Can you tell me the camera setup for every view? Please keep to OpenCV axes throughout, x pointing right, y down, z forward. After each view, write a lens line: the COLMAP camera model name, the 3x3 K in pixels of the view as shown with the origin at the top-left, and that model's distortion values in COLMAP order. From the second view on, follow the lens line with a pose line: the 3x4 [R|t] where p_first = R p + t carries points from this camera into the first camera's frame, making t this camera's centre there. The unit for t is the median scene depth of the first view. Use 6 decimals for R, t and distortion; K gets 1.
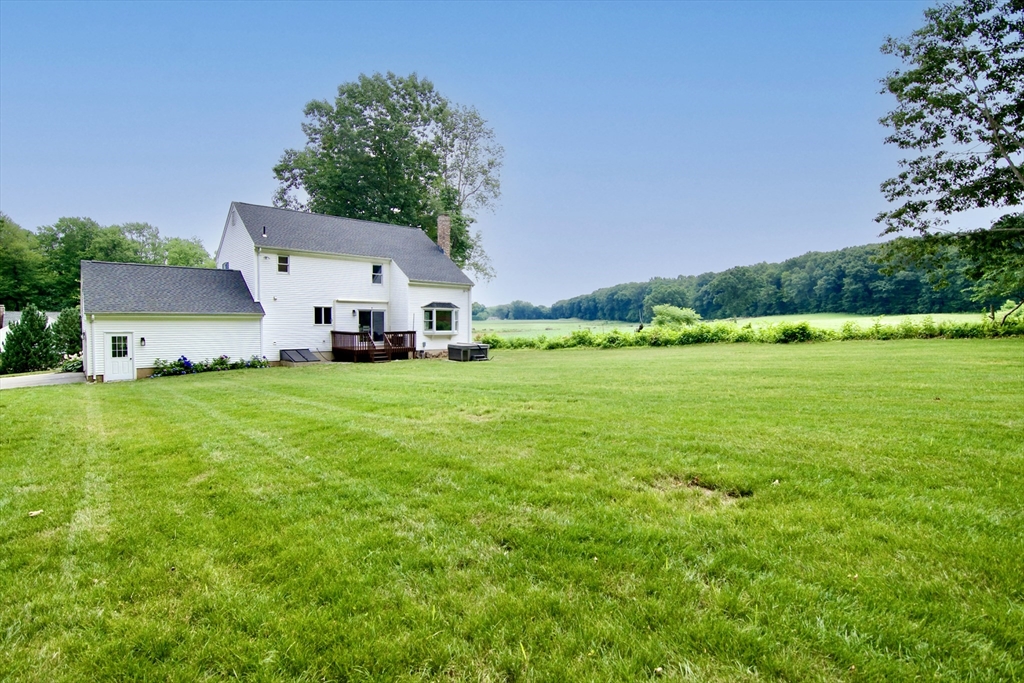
lens RADIAL K [[474.5, 0, 512.0], [0, 474.5, 338.2], [0, 0, 1]] dist [0.000138, 0.000003]
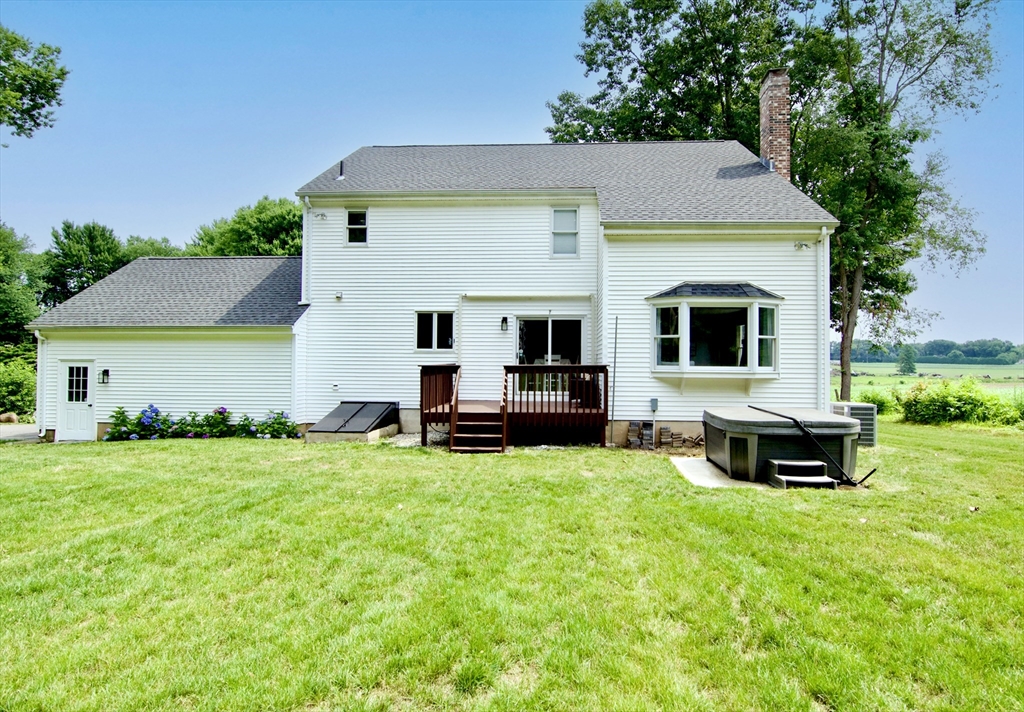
lens RADIAL K [[551.5, 0, 512.0], [0, 551.5, 356.6], [0, 0, 1]] dist [-0.019358, -0.001707]
pose [[0.699819, -0.007029, -0.714286, 0.033531], [-0.028950, 0.998851, -0.038193, -0.004500], [0.713734, 0.047407, 0.698811, 0.680061]]
